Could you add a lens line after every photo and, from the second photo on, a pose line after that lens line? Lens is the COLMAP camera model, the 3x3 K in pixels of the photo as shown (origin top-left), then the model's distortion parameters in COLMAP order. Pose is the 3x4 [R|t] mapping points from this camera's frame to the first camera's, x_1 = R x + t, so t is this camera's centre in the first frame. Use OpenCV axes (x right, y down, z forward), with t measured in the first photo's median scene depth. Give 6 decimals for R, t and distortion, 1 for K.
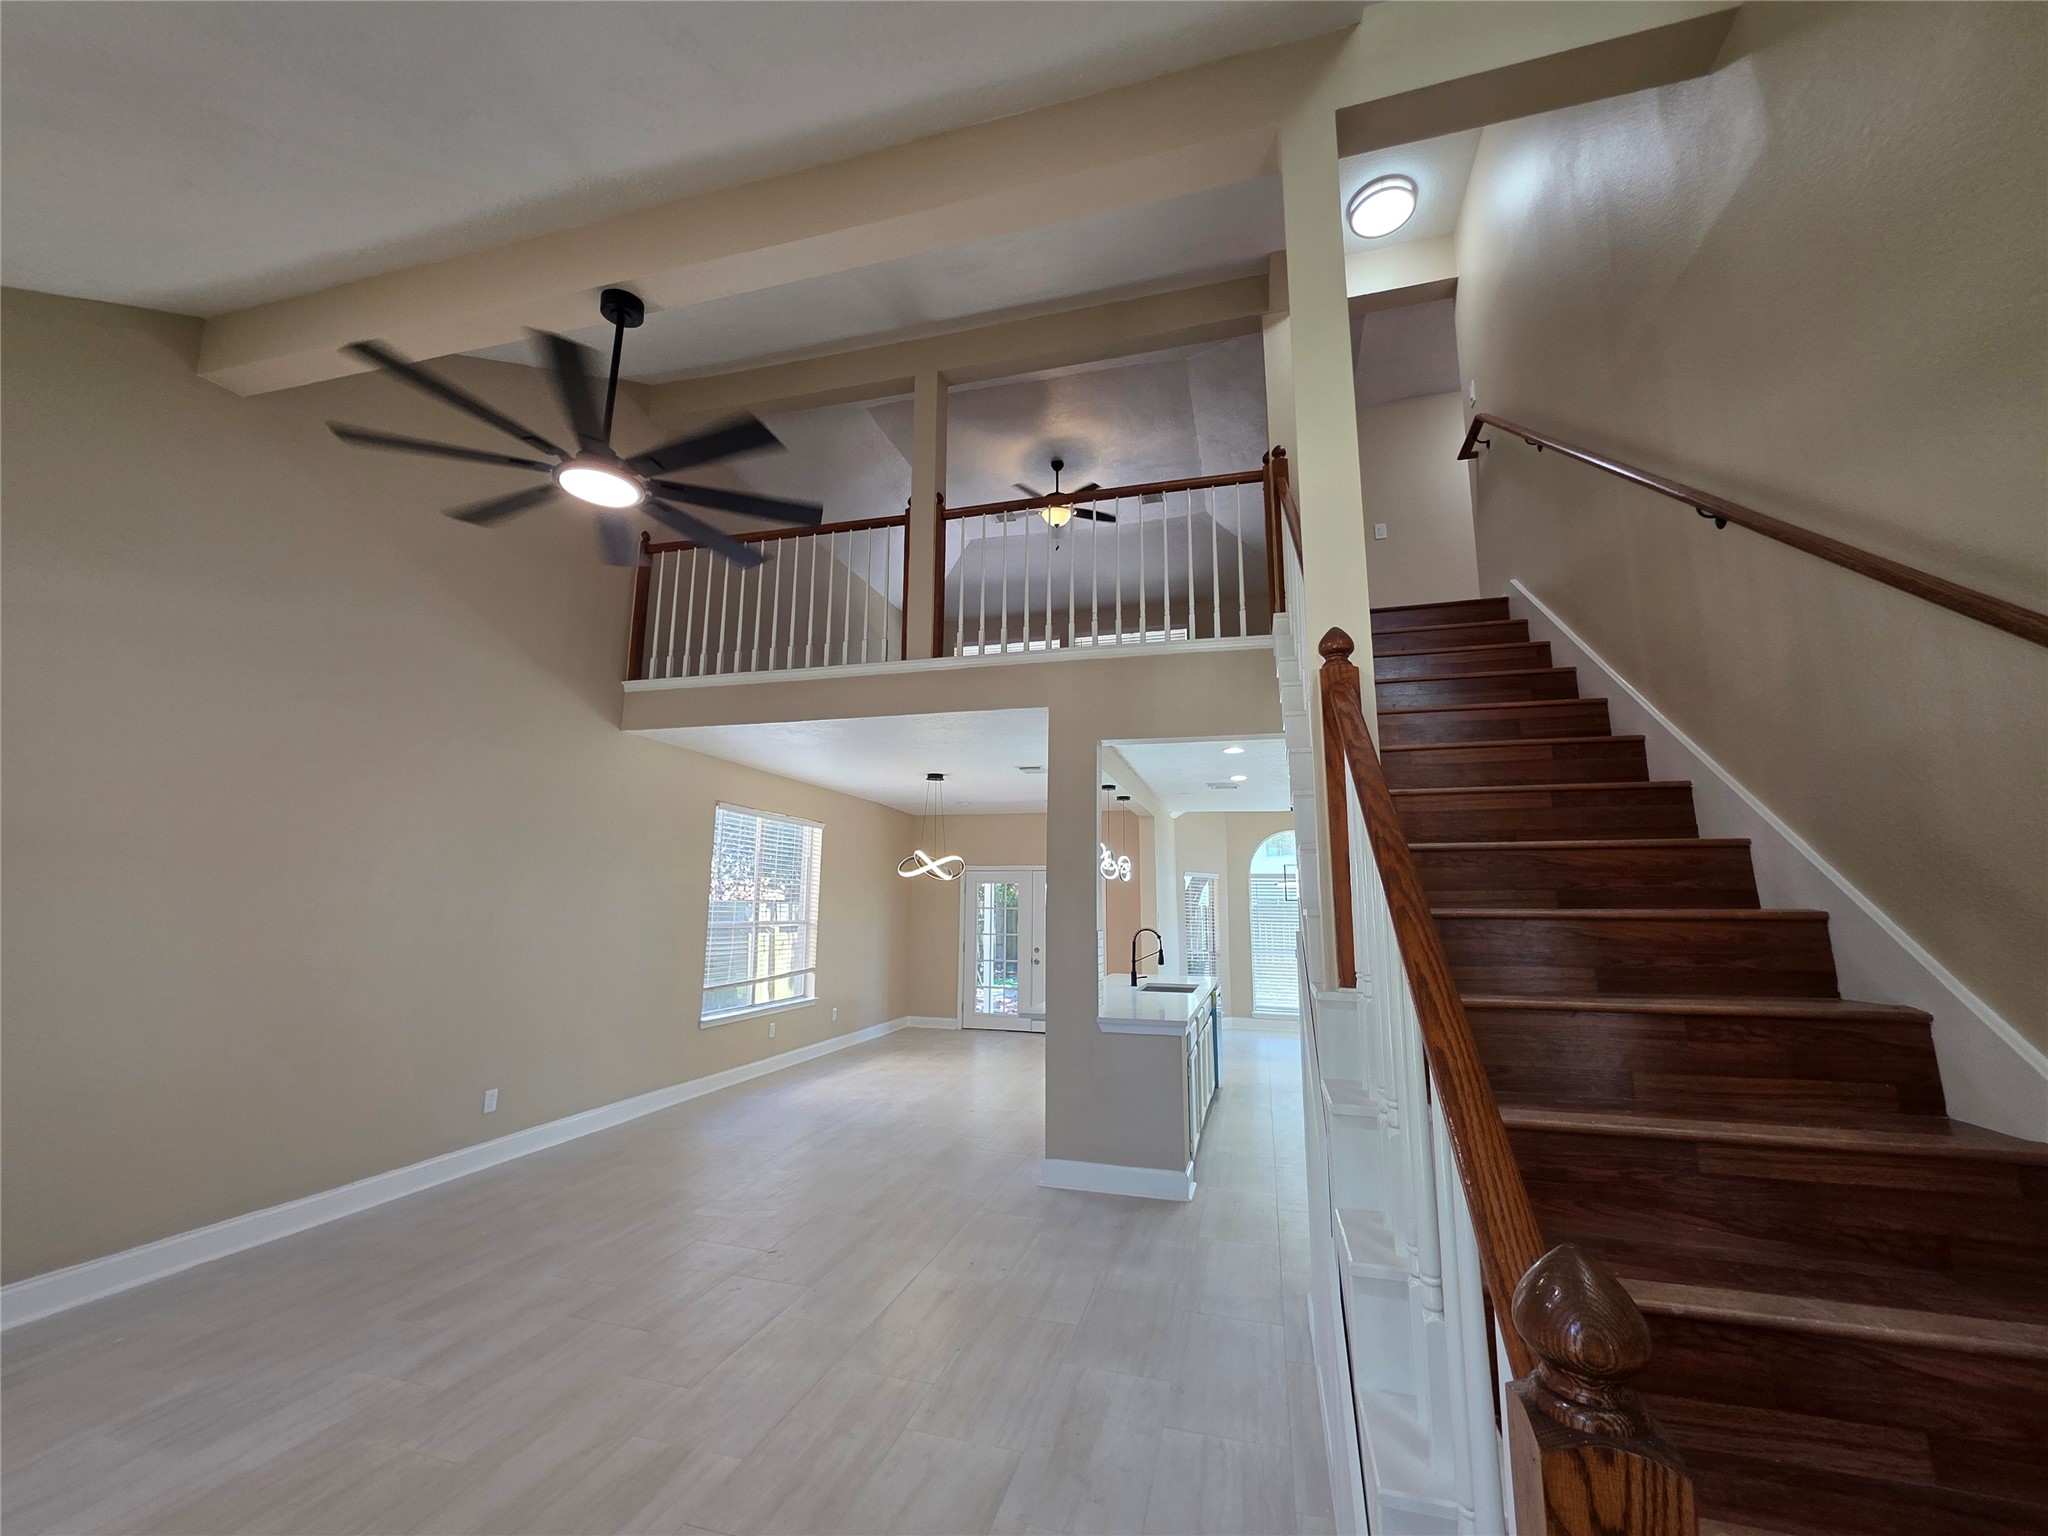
lens RADIAL K [[823.7, 0, 1028.0], [0, 823.7, 756.6], [0, 0, 1]] dist [0.001022, 0.000039]
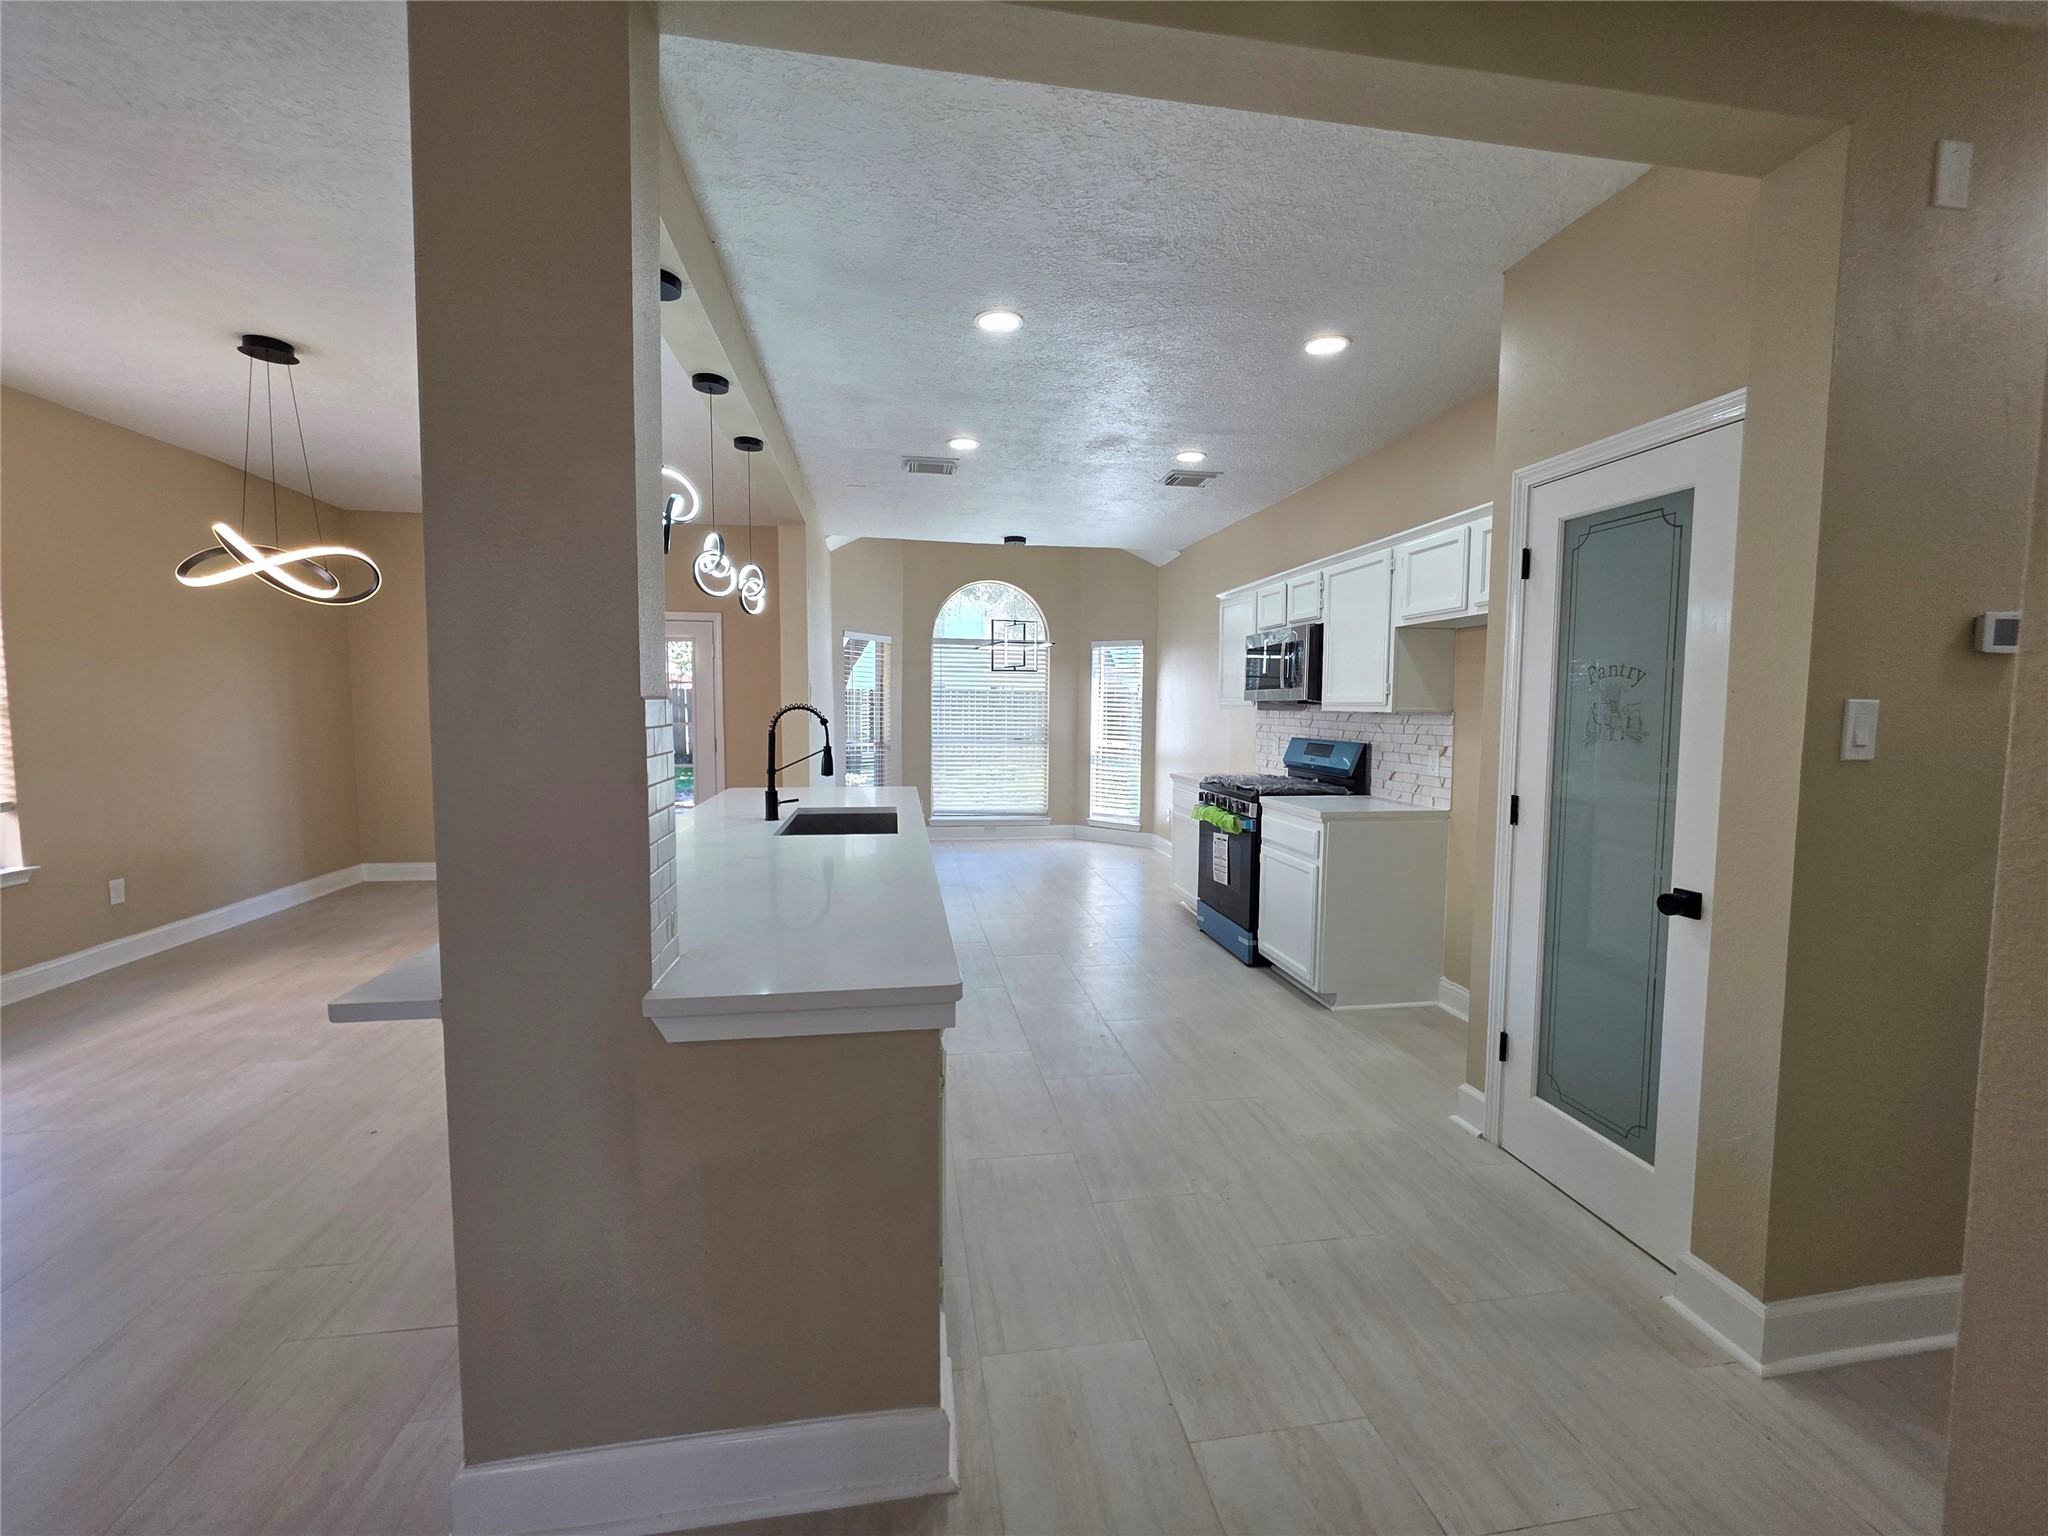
lens RADIAL K [[823.7, 0, 1028.0], [0, 823.7, 756.6], [0, 0, 1]] dist [0.001022, 0.000039]
pose [[0.907792, -0.031403, 0.418244, 0.055098], [-0.074908, 0.969021, 0.235345, 0.100671], [-0.412678, -0.244974, 0.877317, 0.452513]]
